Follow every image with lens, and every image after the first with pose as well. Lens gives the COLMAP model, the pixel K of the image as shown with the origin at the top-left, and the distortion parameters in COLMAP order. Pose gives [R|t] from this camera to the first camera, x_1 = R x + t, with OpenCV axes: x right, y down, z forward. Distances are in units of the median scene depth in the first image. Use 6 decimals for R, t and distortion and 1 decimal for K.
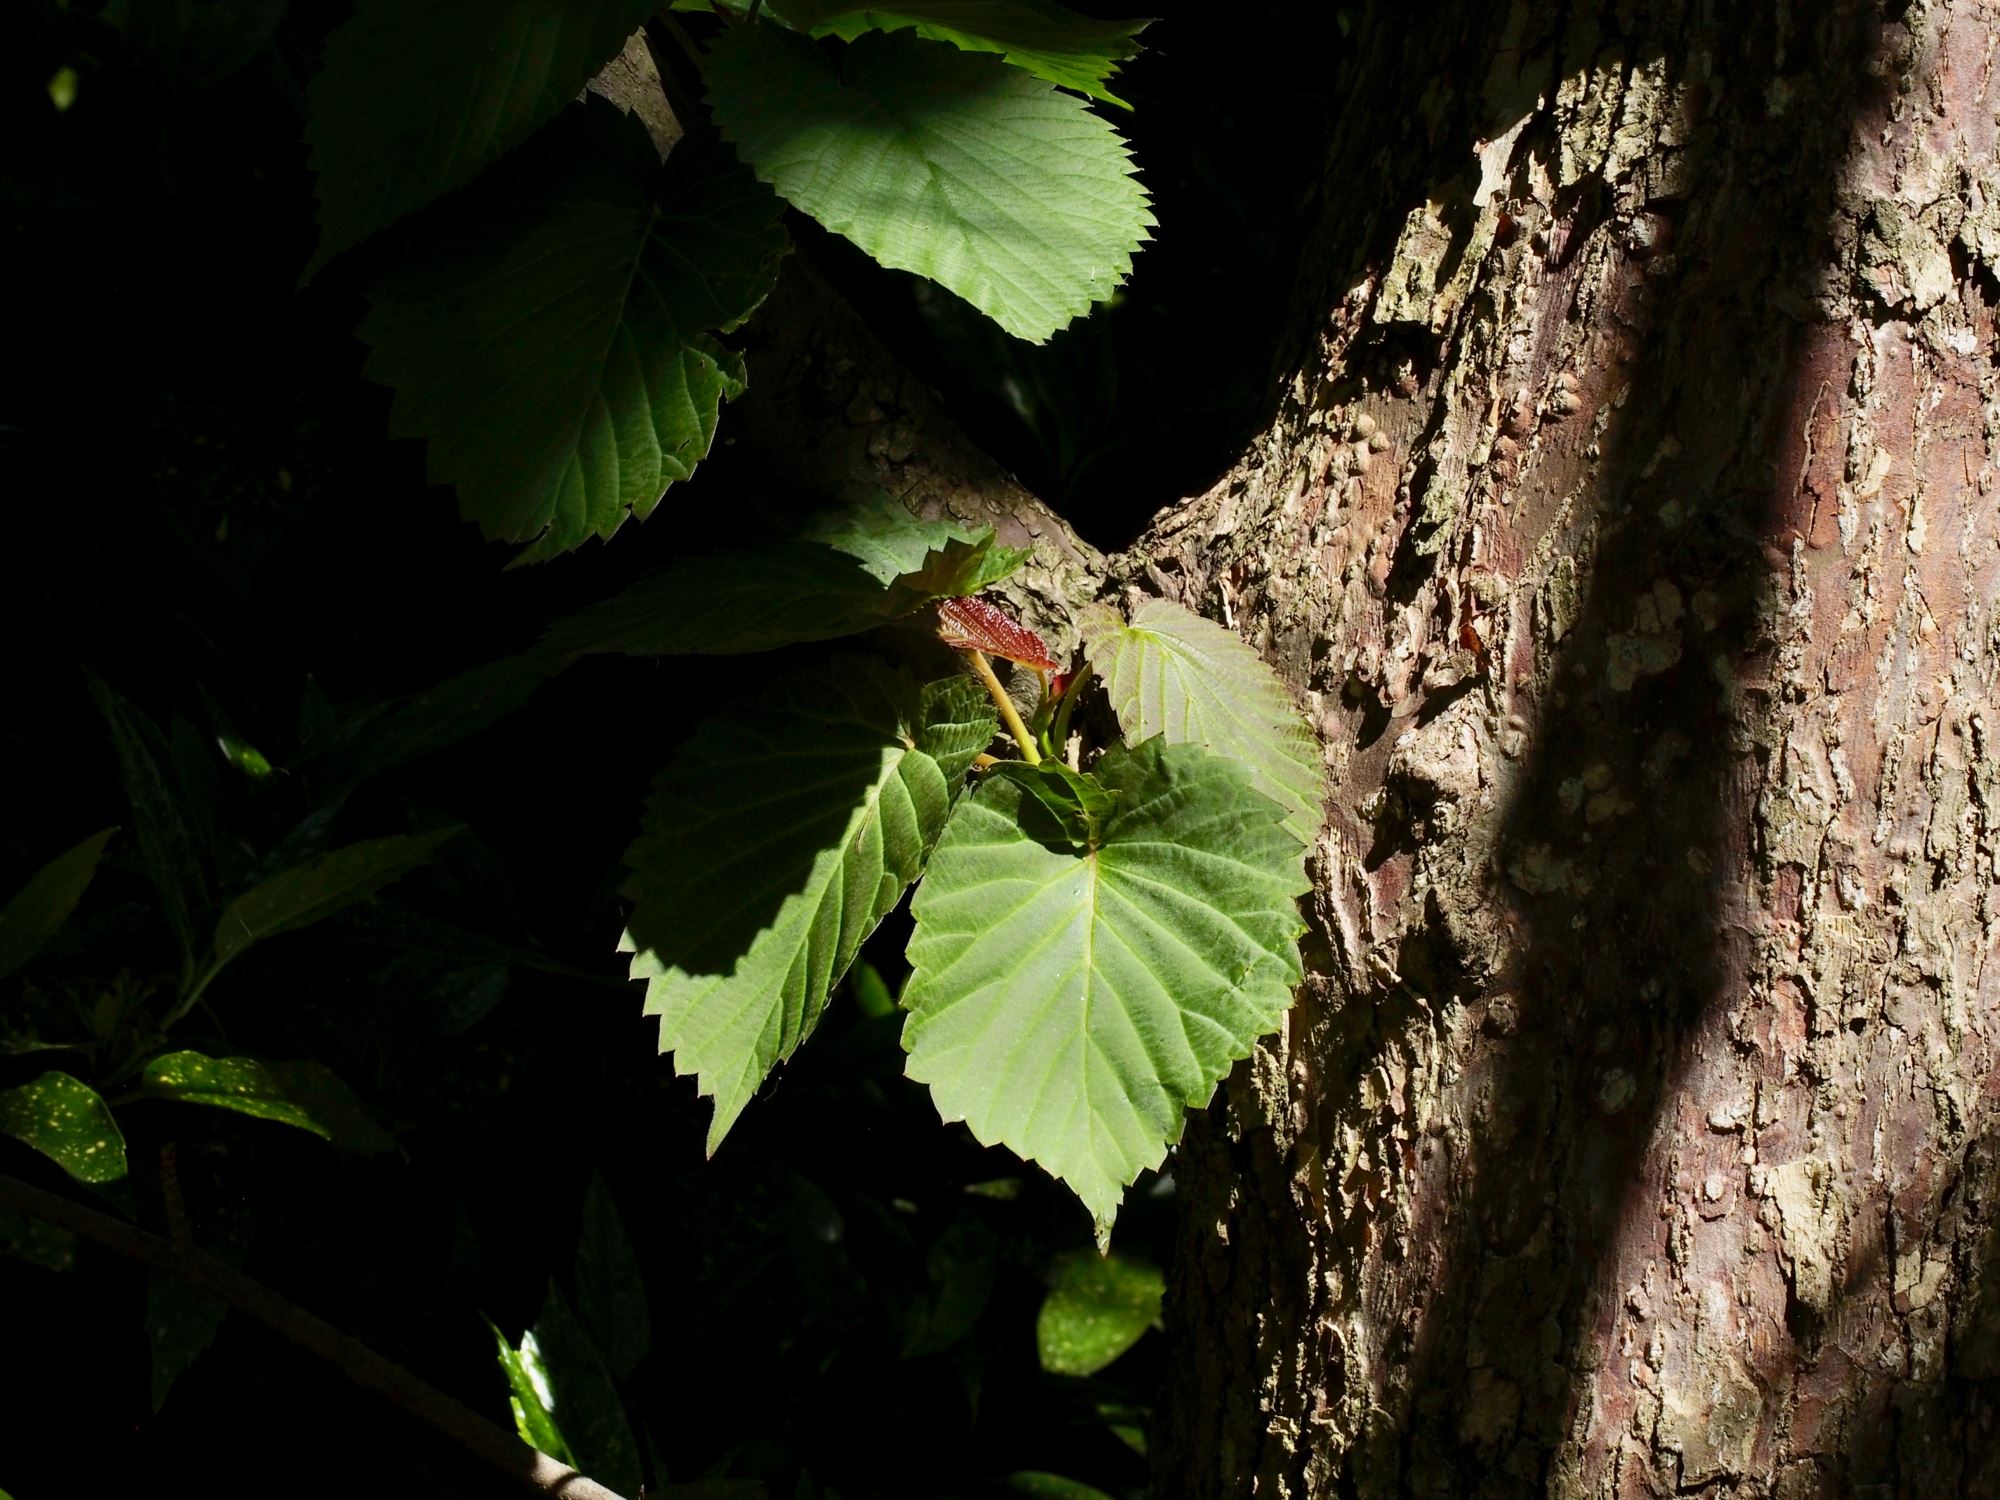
lens RADIAL K [[6752.4, 0, 998.5], [0, 6752.4, 750.9], [0, 0, 1]] dist [-0.028323, 0.000000]
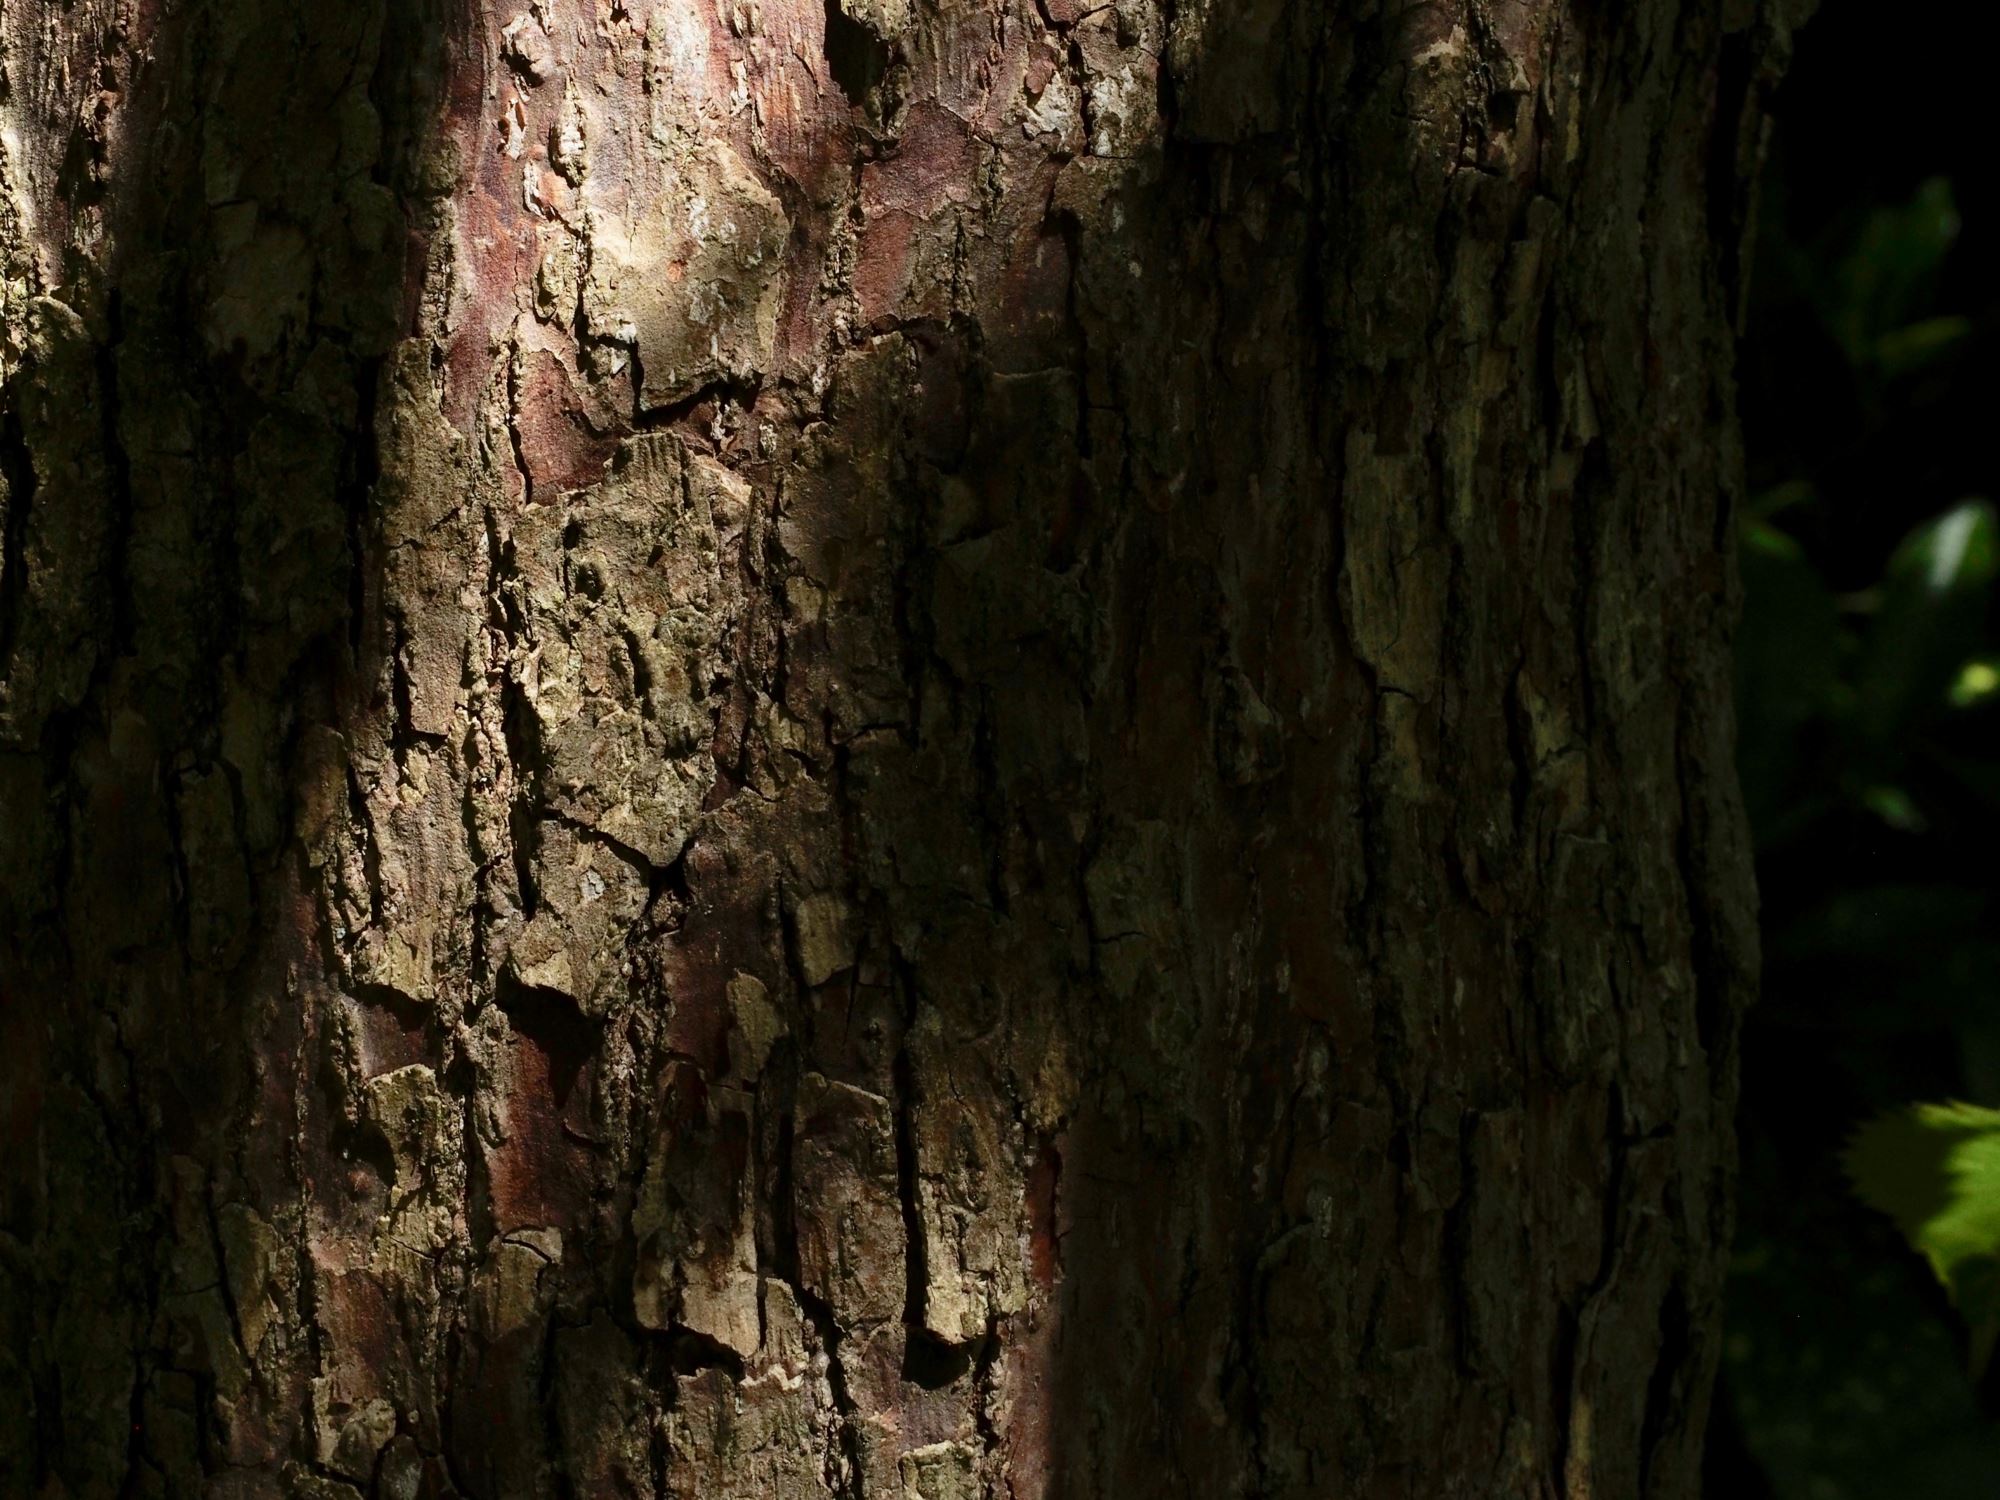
lens RADIAL K [[6752.4, 0, 1001.7], [0, 6752.4, 750.3], [0, 0, 1]] dist [-0.028323, 0.000000]
pose [[0.996374, -0.085071, 0.001620, 0.124221], [0.082857, 0.974420, 0.208903, 0.031572], [-0.019350, -0.208012, 0.977935, 0.505973]]
